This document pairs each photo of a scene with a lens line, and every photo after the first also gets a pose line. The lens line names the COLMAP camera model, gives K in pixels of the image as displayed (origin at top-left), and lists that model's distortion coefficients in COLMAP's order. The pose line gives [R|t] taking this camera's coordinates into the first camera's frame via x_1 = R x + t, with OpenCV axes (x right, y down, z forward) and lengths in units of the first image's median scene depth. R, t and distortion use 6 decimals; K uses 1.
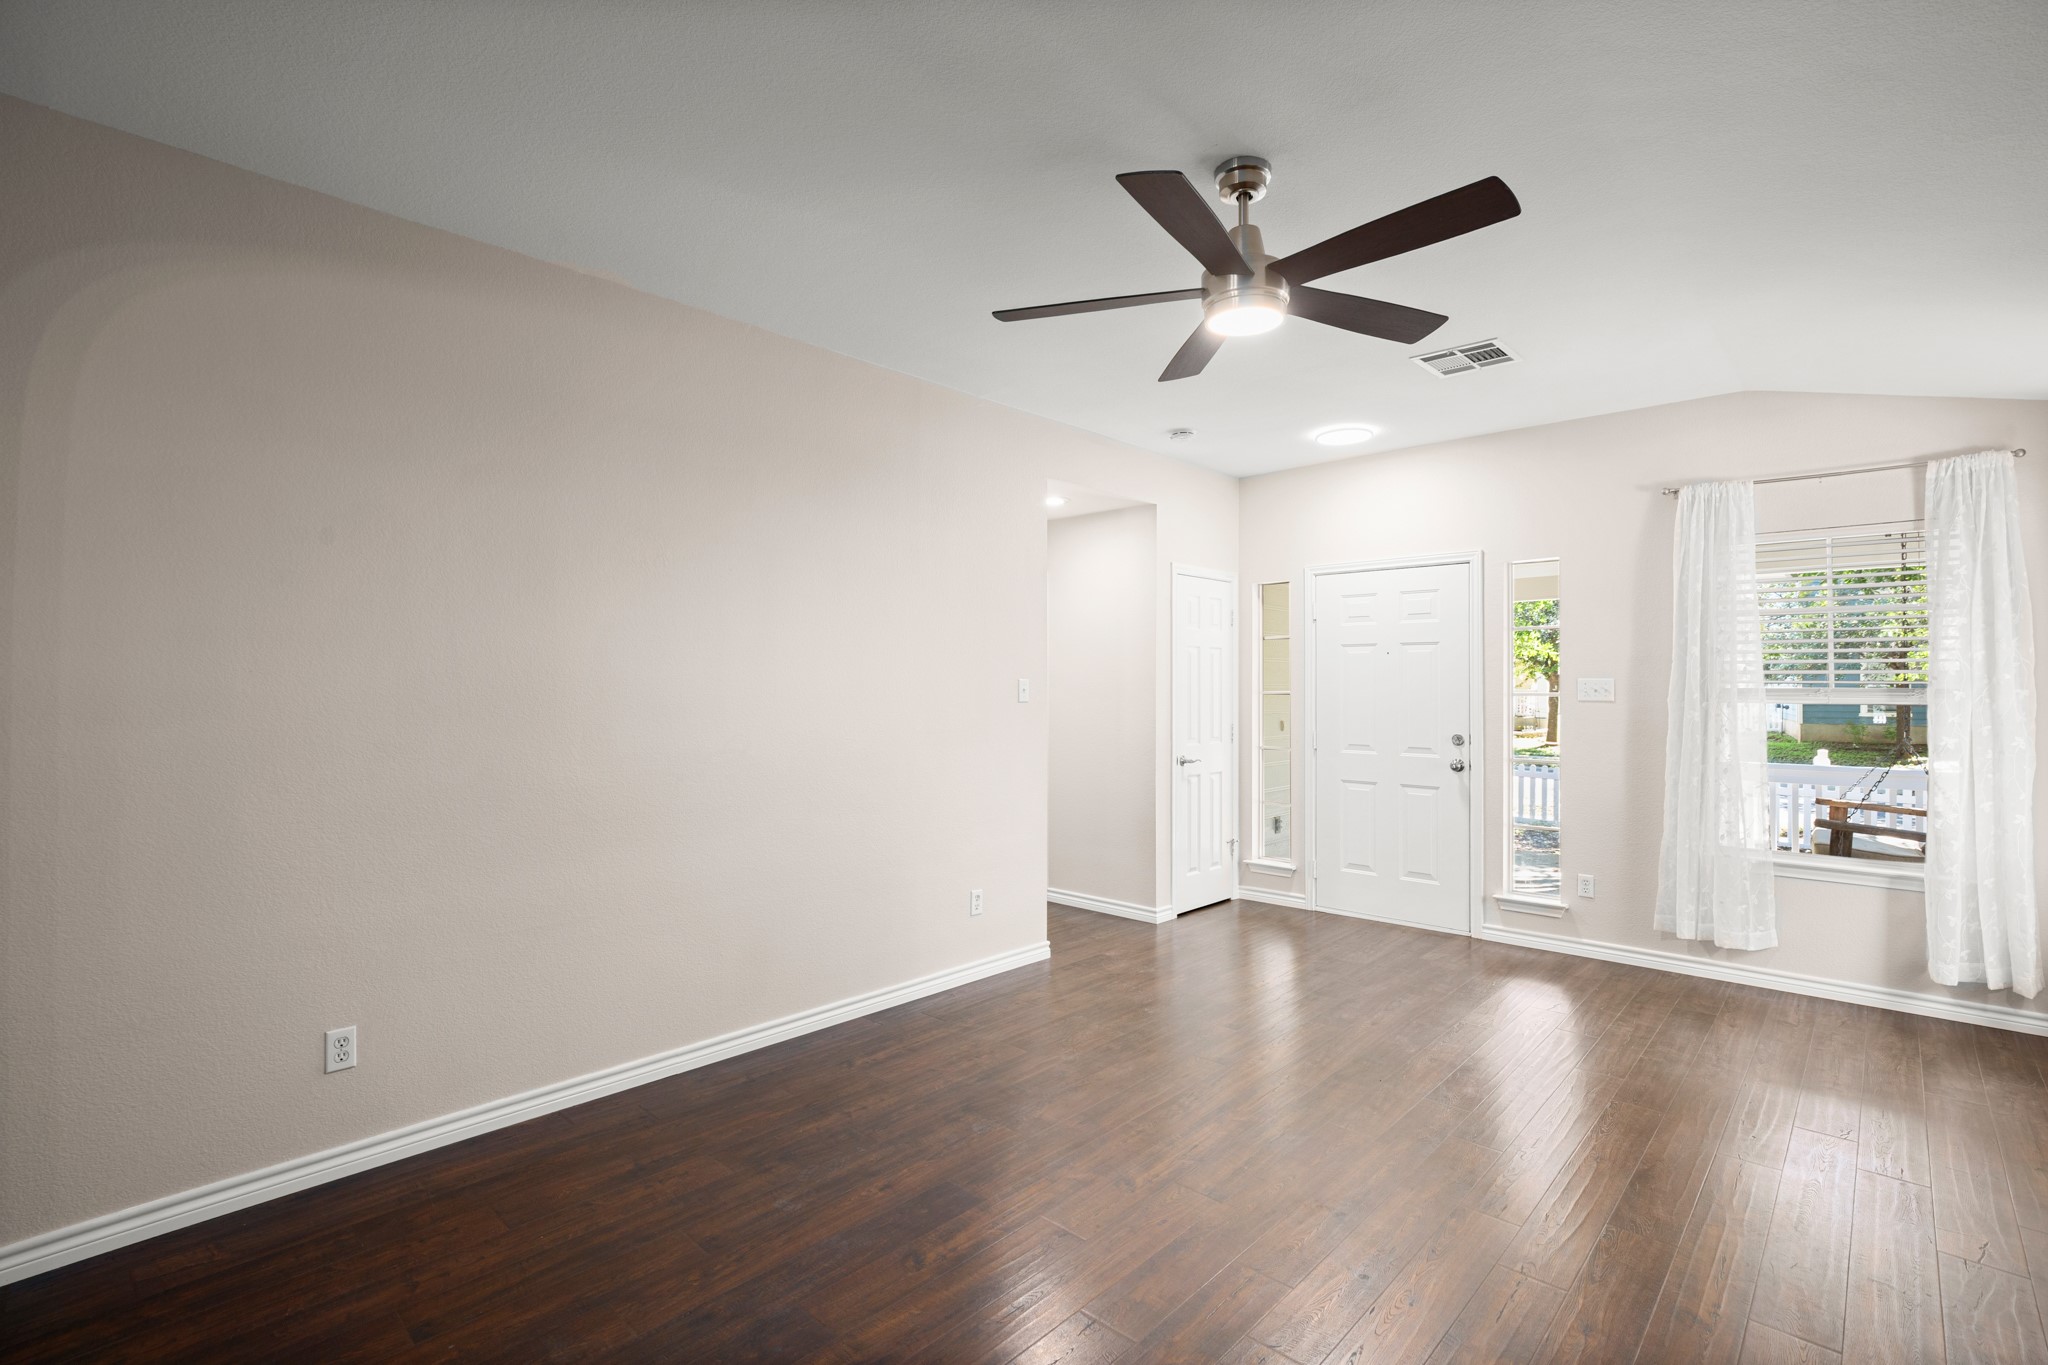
lens RADIAL K [[940.4, 0, 1037.6], [0, 940.4, 690.9], [0, 0, 1]] dist [-0.007061, 0.000265]
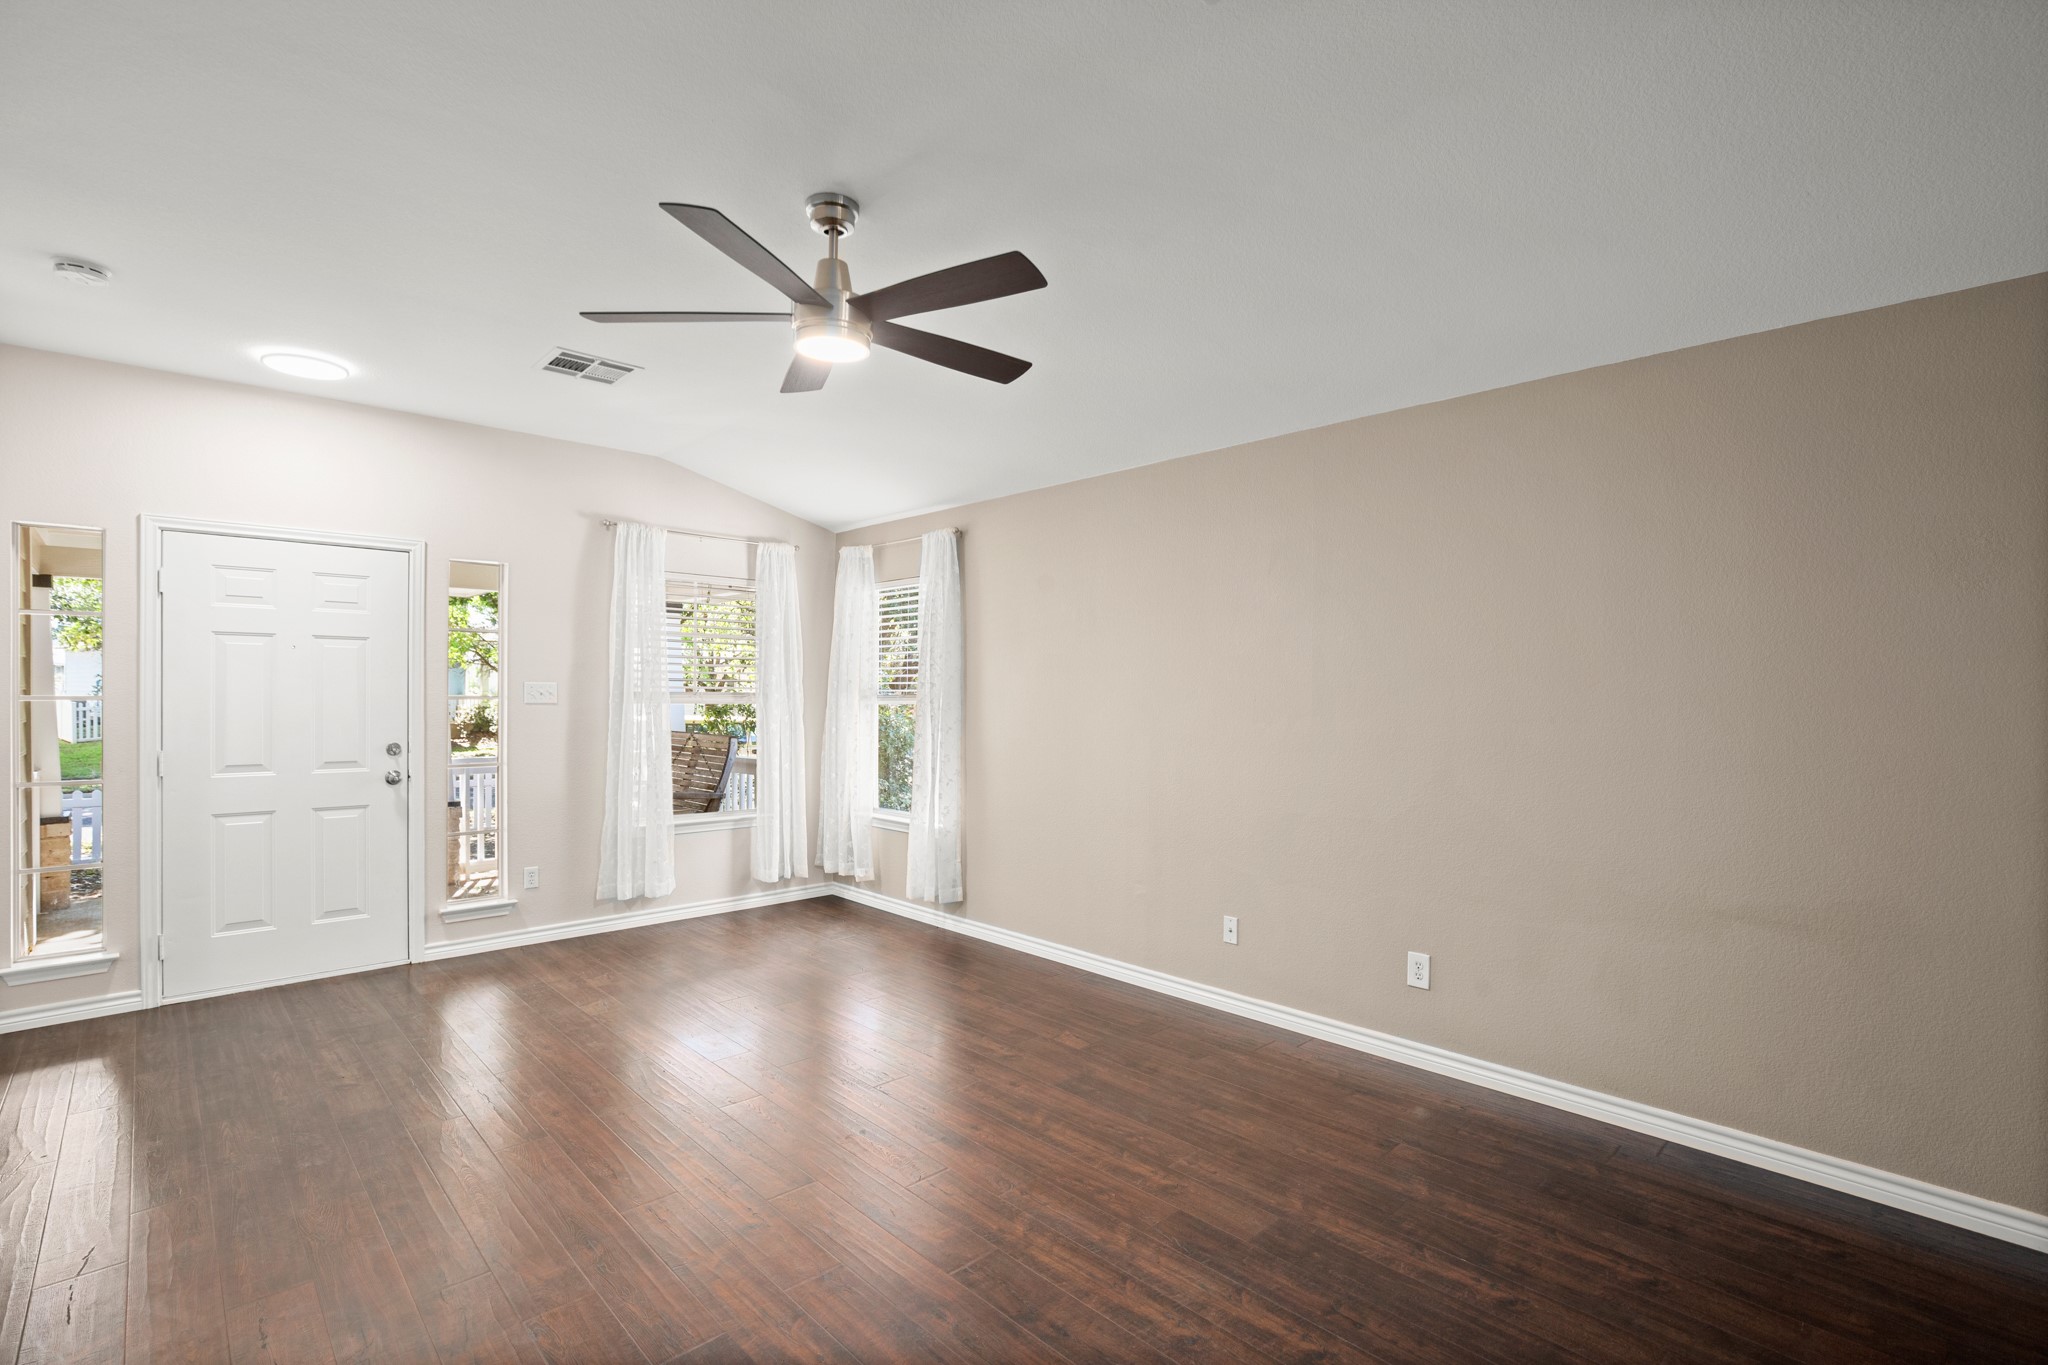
lens RADIAL K [[942.9, 0, 1015.5], [0, 942.9, 717.3], [0, 0, 1]] dist [0.001100, 0.000504]
pose [[0.078192, -0.028424, 0.996533, -0.464698], [-0.001974, 0.999587, 0.028666, -0.005554], [-0.996936, -0.004208, 0.078103, 0.398034]]
